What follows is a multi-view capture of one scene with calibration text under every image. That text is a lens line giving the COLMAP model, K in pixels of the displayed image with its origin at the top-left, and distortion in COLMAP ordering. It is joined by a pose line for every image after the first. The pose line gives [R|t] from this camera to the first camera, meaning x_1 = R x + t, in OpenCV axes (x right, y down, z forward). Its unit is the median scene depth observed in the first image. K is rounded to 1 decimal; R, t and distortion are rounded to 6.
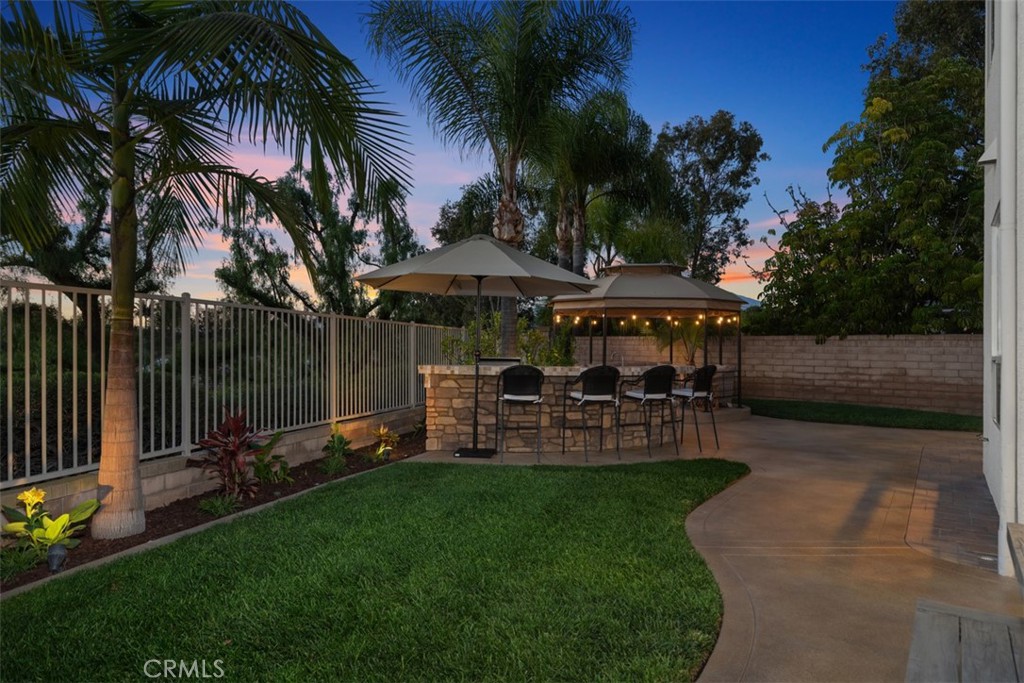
lens RADIAL K [[648.0, 0, 510.8], [0, 648.0, 343.9], [0, 0, 1]] dist [-0.000759, -0.000927]
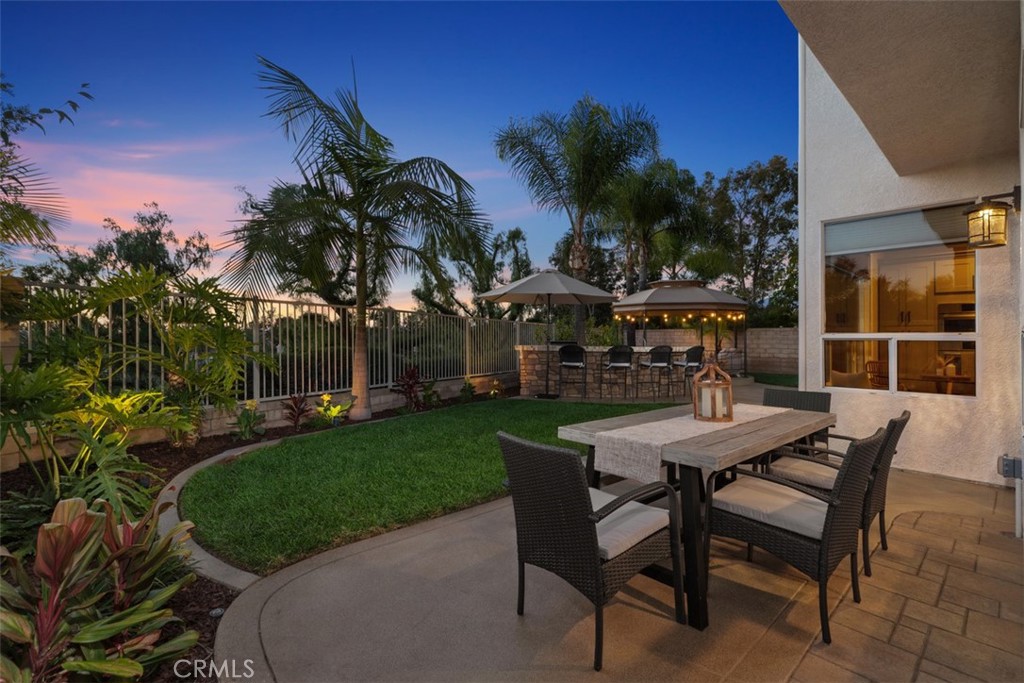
lens RADIAL K [[462.9, 0, 509.0], [0, 462.9, 336.2], [0, 0, 1]] dist [0.002738, 0.000321]
pose [[0.973838, -0.004613, -0.227198, 0.087057], [0.004154, 0.999988, -0.002497, 0.008377], [0.227207, 0.001488, 0.973845, -0.147877]]
